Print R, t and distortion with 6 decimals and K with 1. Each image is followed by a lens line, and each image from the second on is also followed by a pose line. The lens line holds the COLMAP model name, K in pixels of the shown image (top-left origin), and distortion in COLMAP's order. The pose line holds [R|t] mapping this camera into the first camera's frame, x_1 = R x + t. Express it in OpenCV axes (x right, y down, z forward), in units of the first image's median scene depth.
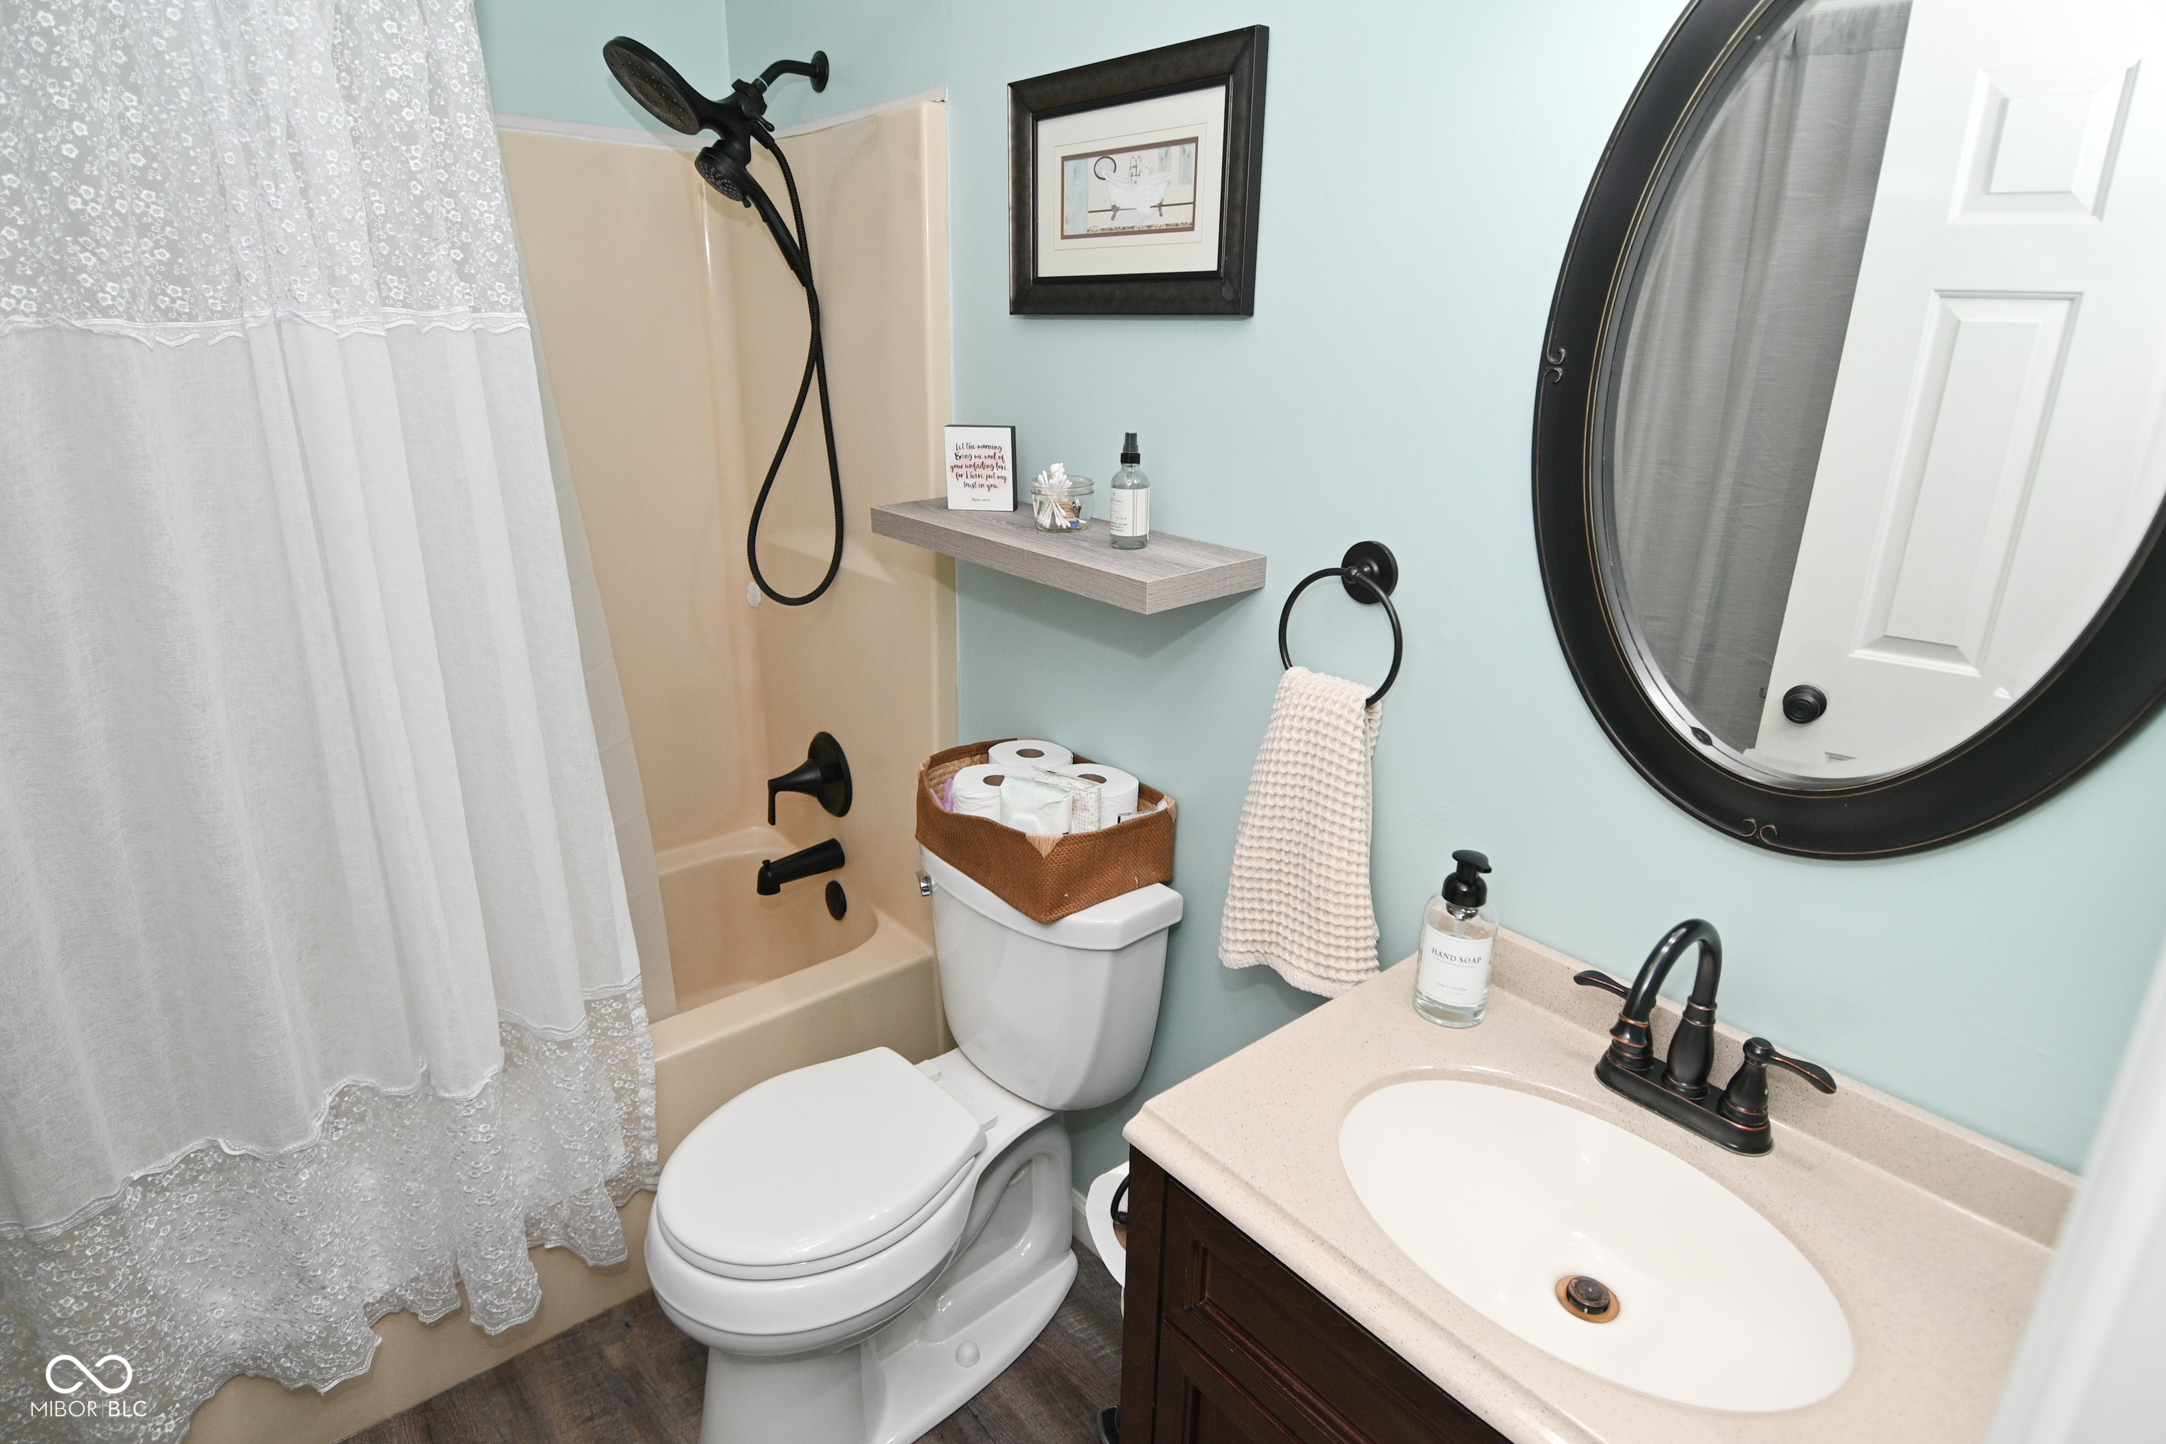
lens RADIAL K [[1159.3, 0, 1077.8], [0, 1159.3, 712.7], [0, 0, 1]] dist [0.003079, -0.000360]
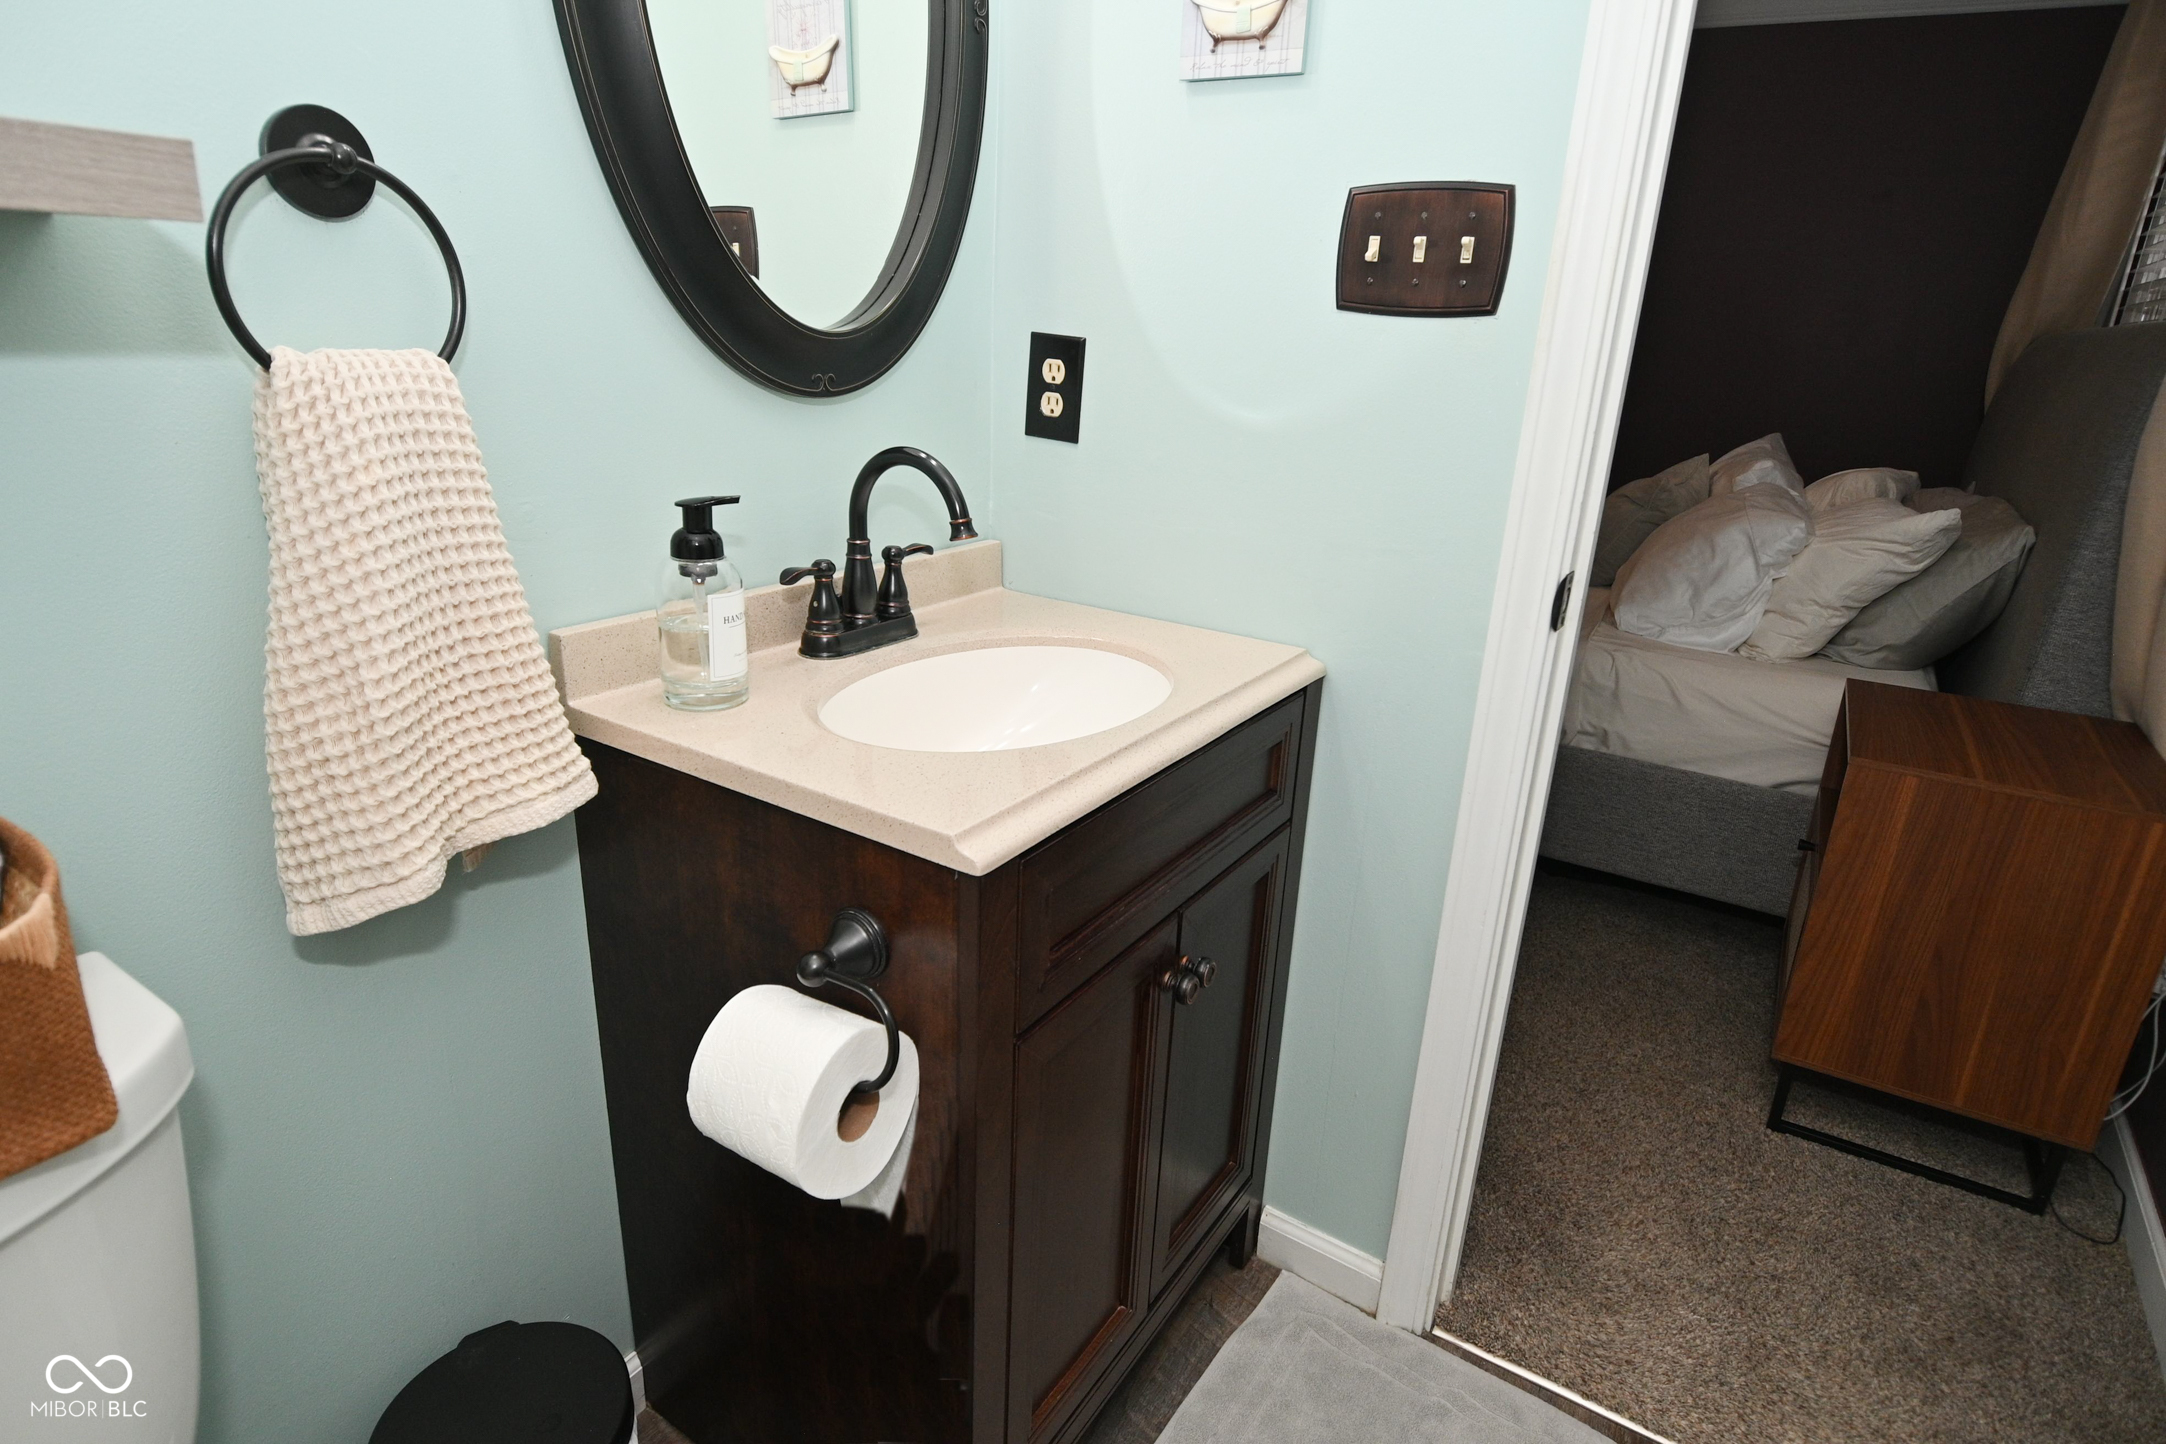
lens RADIAL K [[1159.3, 0, 1077.8], [0, 1159.3, 712.7], [0, 0, 1]] dist [0.003079, -0.000360]
pose [[-0.292665, -0.334700, 0.895725, -0.497240], [0.257684, 0.874479, 0.410956, -0.016027], [-0.920840, 0.351087, -0.169683, 0.840956]]
